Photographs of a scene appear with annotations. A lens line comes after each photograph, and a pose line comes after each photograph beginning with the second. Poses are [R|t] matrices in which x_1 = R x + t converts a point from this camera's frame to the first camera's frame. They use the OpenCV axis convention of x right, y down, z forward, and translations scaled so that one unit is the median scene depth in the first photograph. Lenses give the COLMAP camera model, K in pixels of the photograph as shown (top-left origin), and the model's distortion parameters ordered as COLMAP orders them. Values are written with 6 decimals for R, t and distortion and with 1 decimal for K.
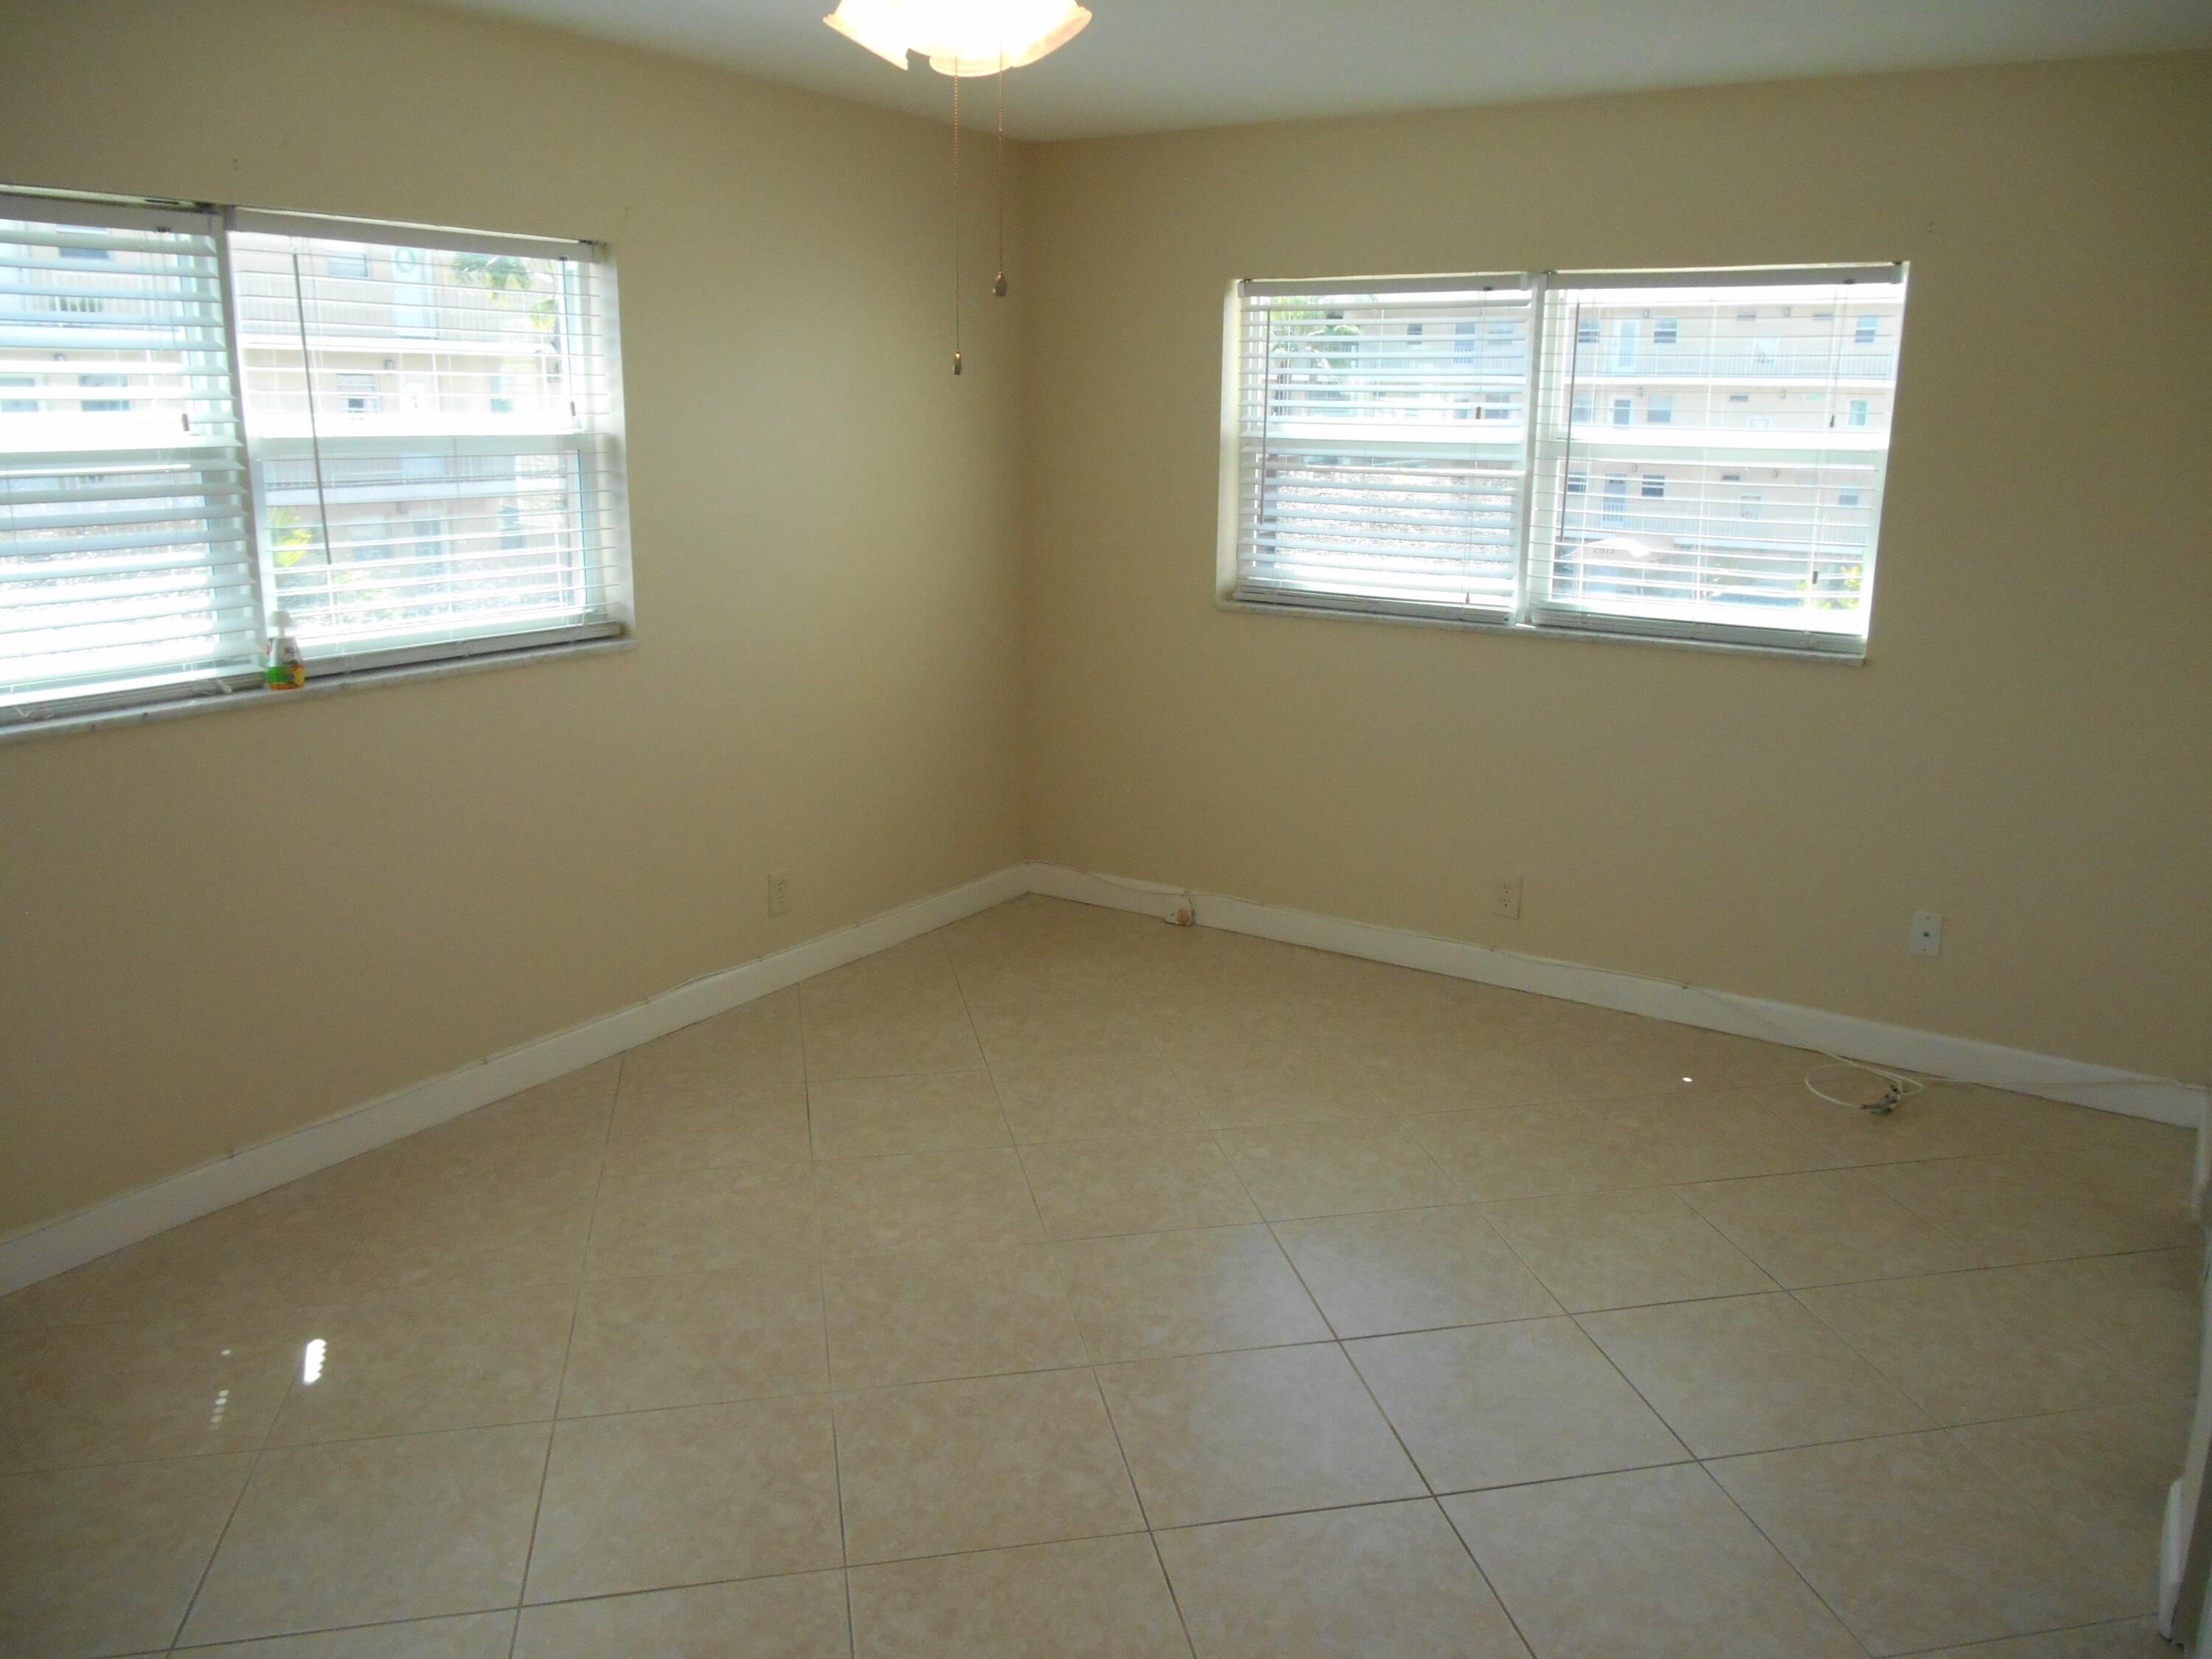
lens RADIAL K [[1687.4, 0, 1100.2], [0, 1687.4, 823.8], [0, 0, 1]] dist [-0.033326, 0.009235]
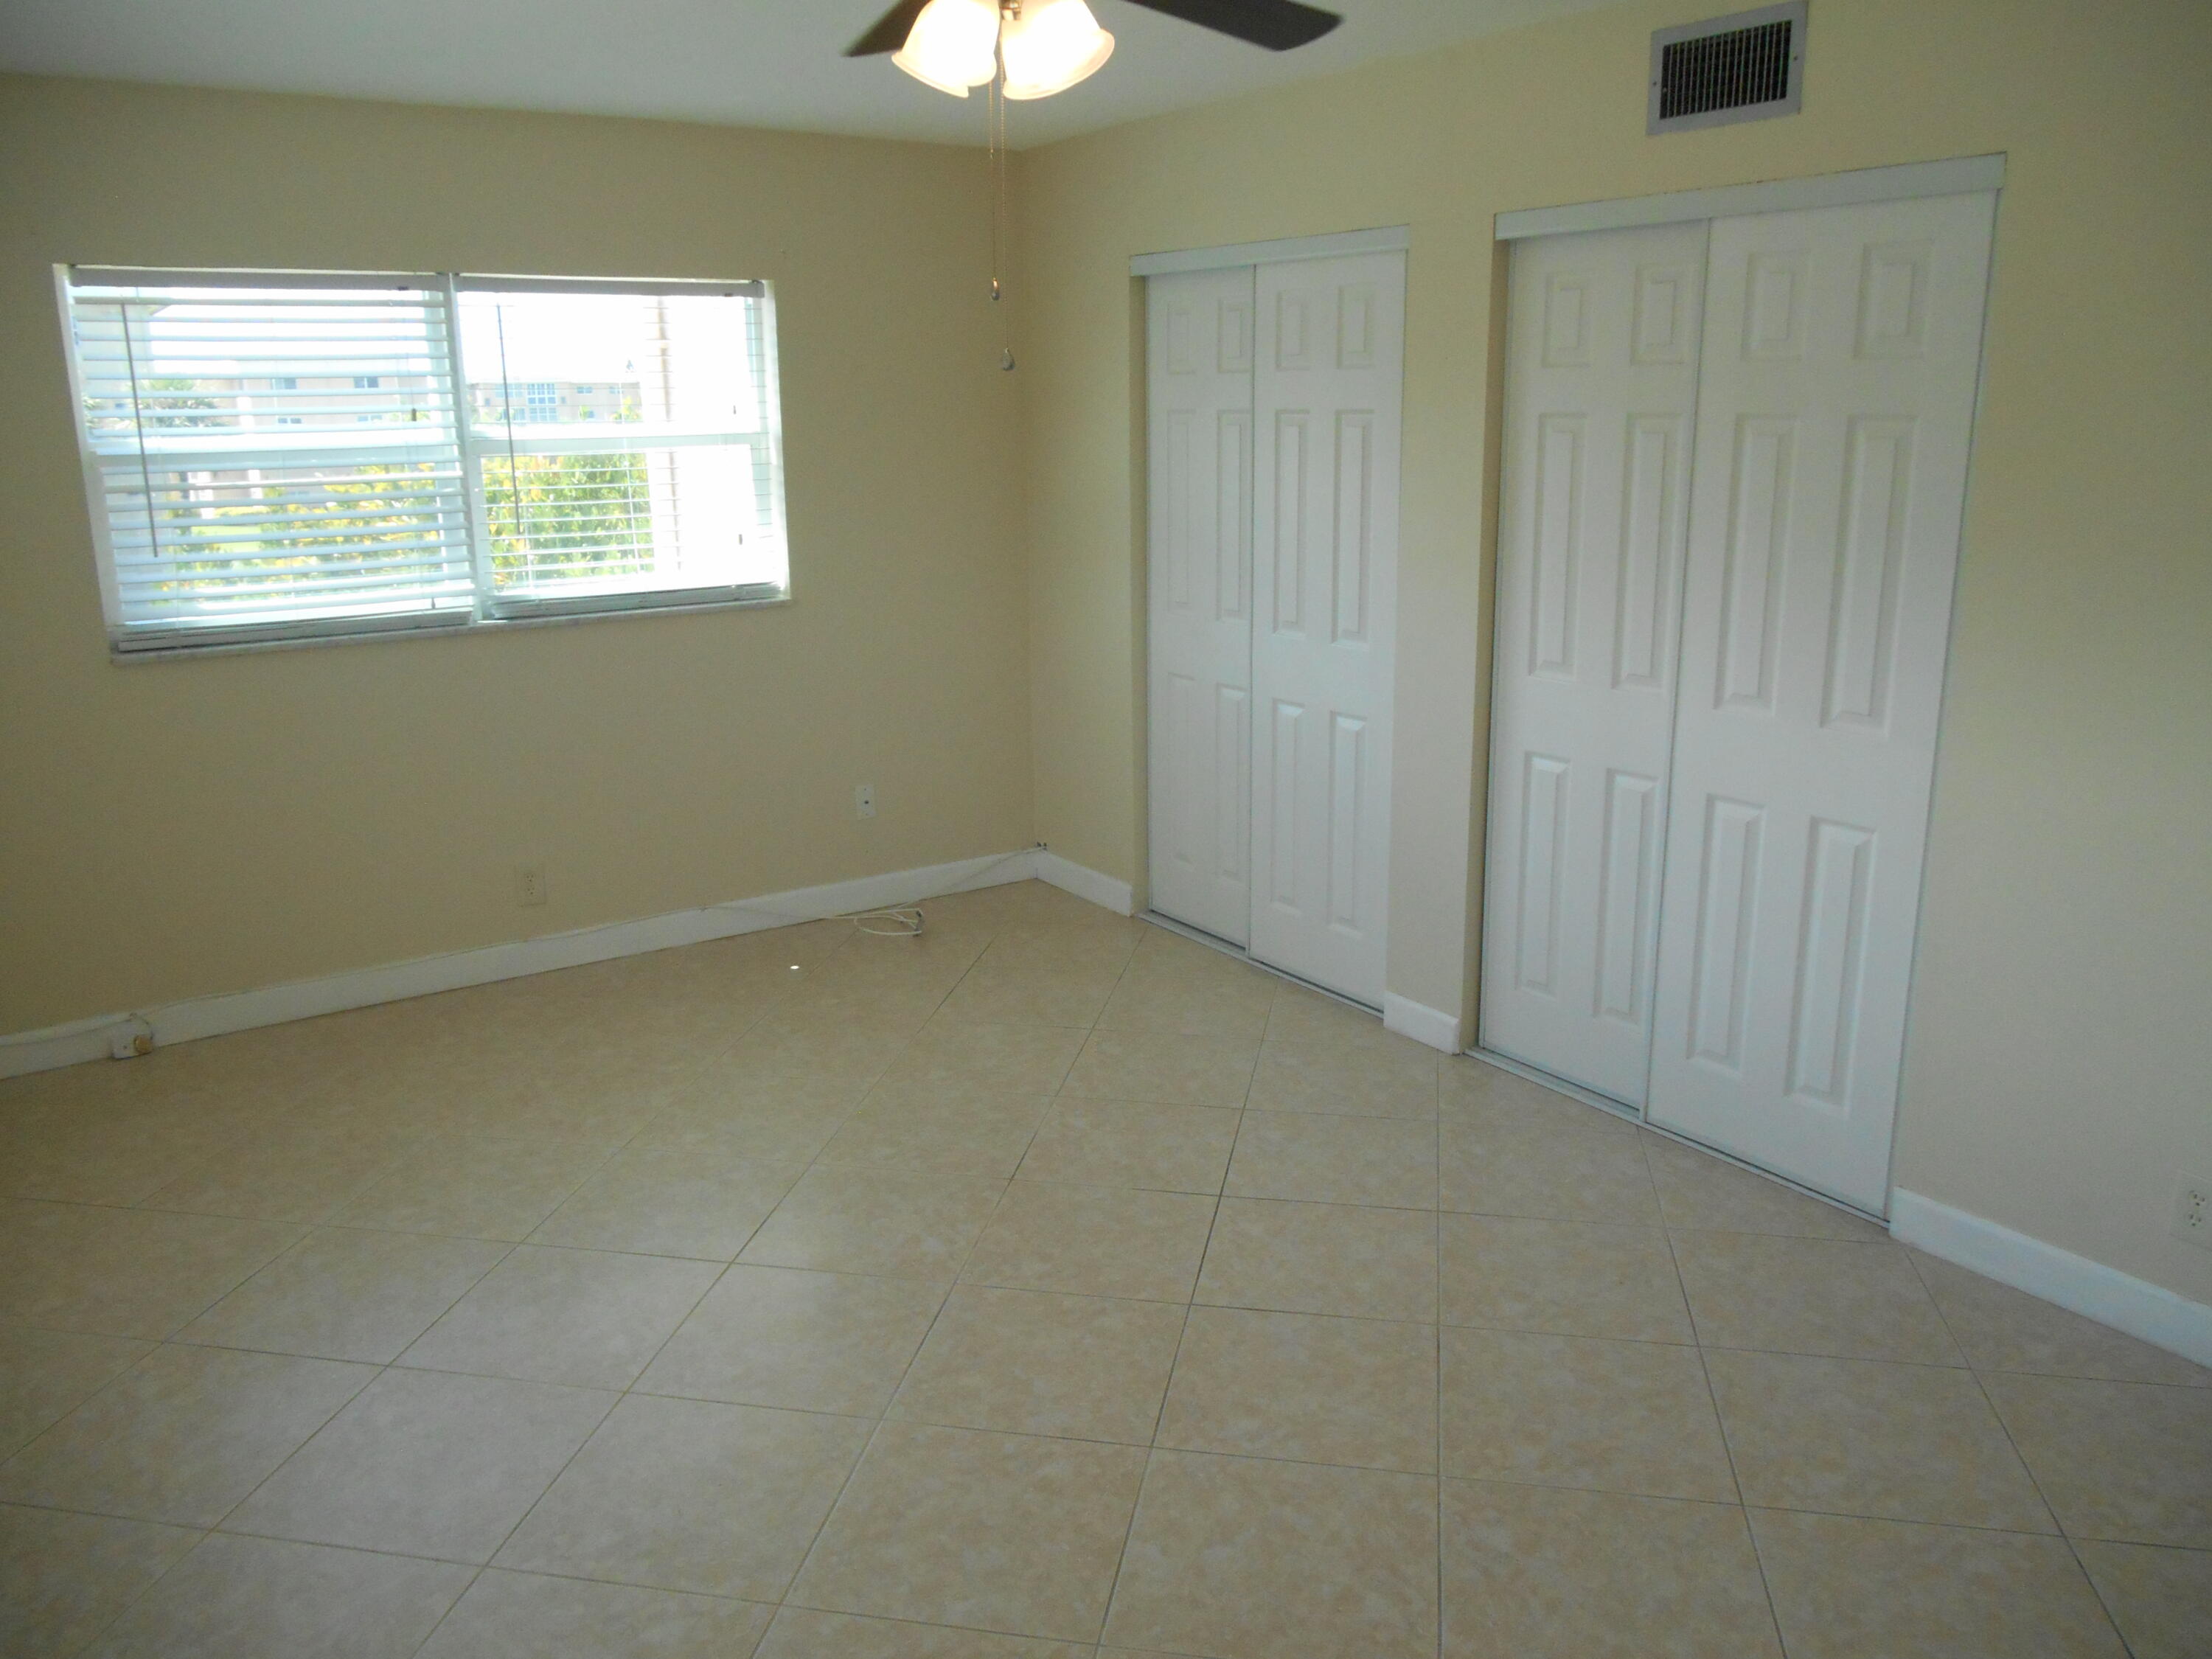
lens RADIAL K [[1687.4, 0, 1122.3], [0, 1687.4, 831.1], [0, 0, 1]] dist [-0.033326, 0.009235]
pose [[0.370277, -0.245390, 0.895924, -0.561649], [0.243842, 0.956331, 0.161158, -0.068767], [-0.896346, 0.158791, 0.413944, 0.263698]]
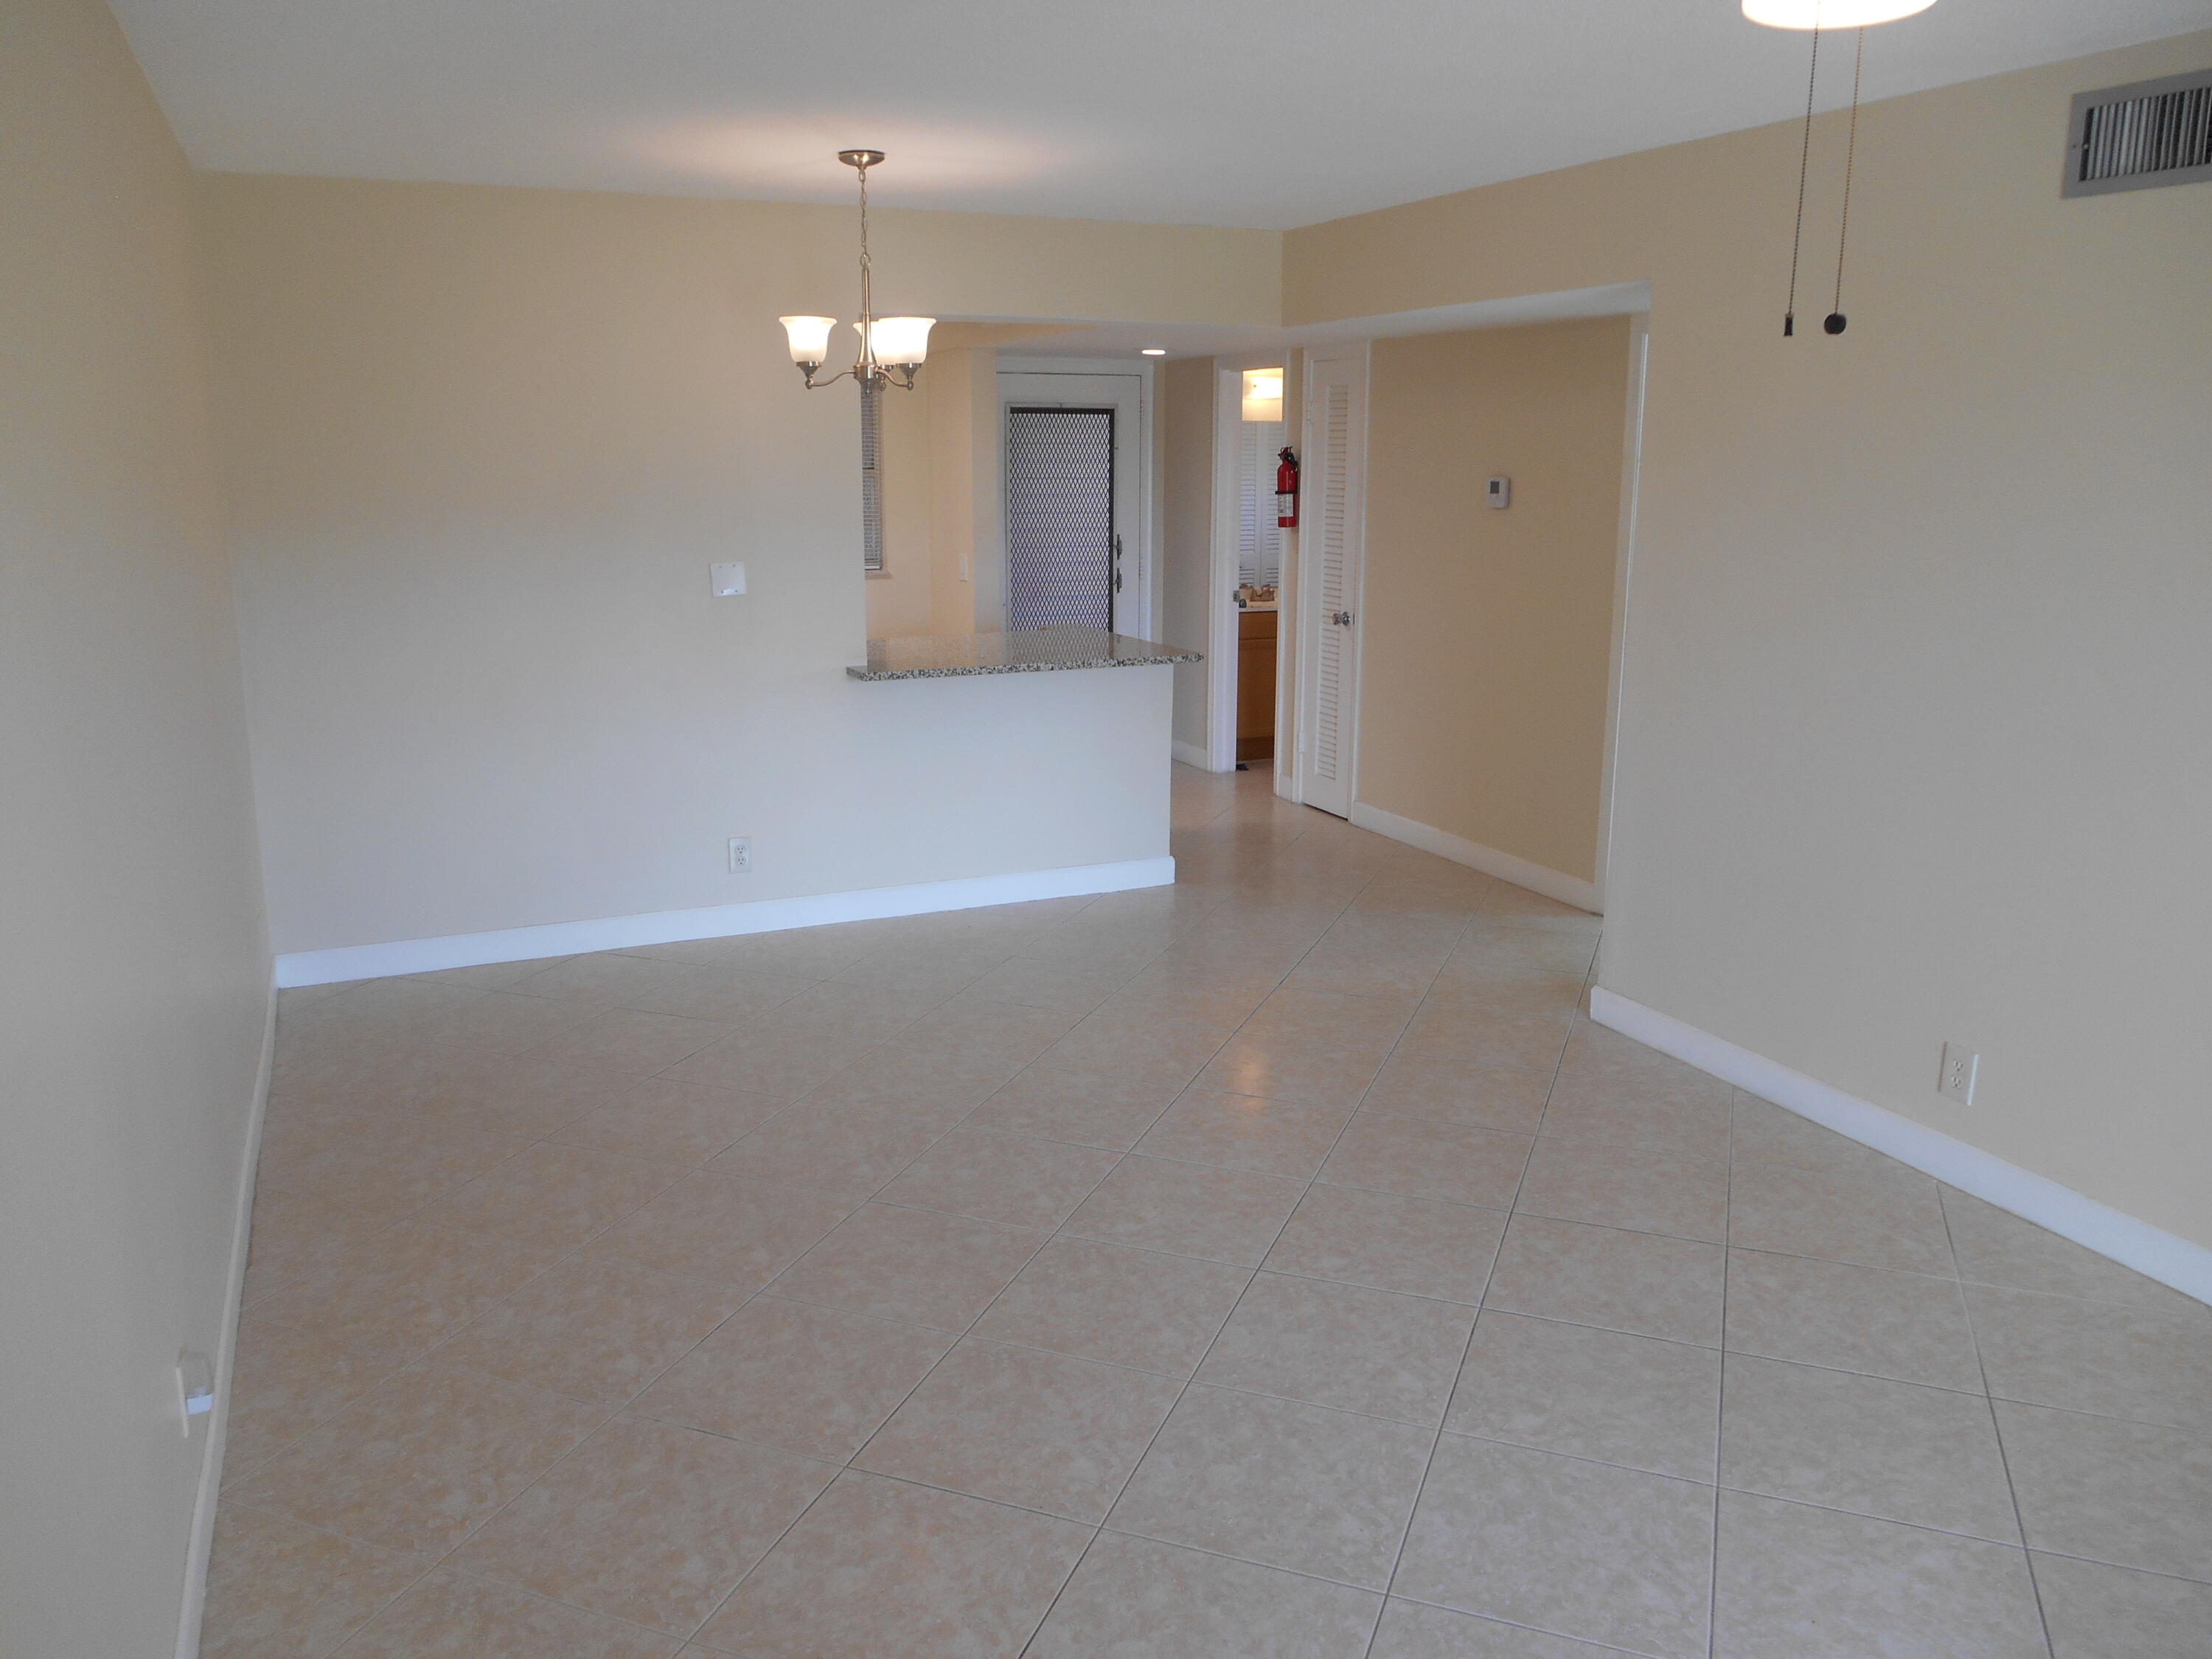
lens RADIAL K [[1687.4, 0, 1108.5], [0, 1687.4, 815.4], [0, 0, 1]] dist [-0.033326, 0.009235]
pose [[0.847751, 0.100377, -0.520809, 0.022593], [-0.120453, 0.992708, -0.004741, 0.027602], [0.516535, 0.066752, 0.853660, -0.108385]]
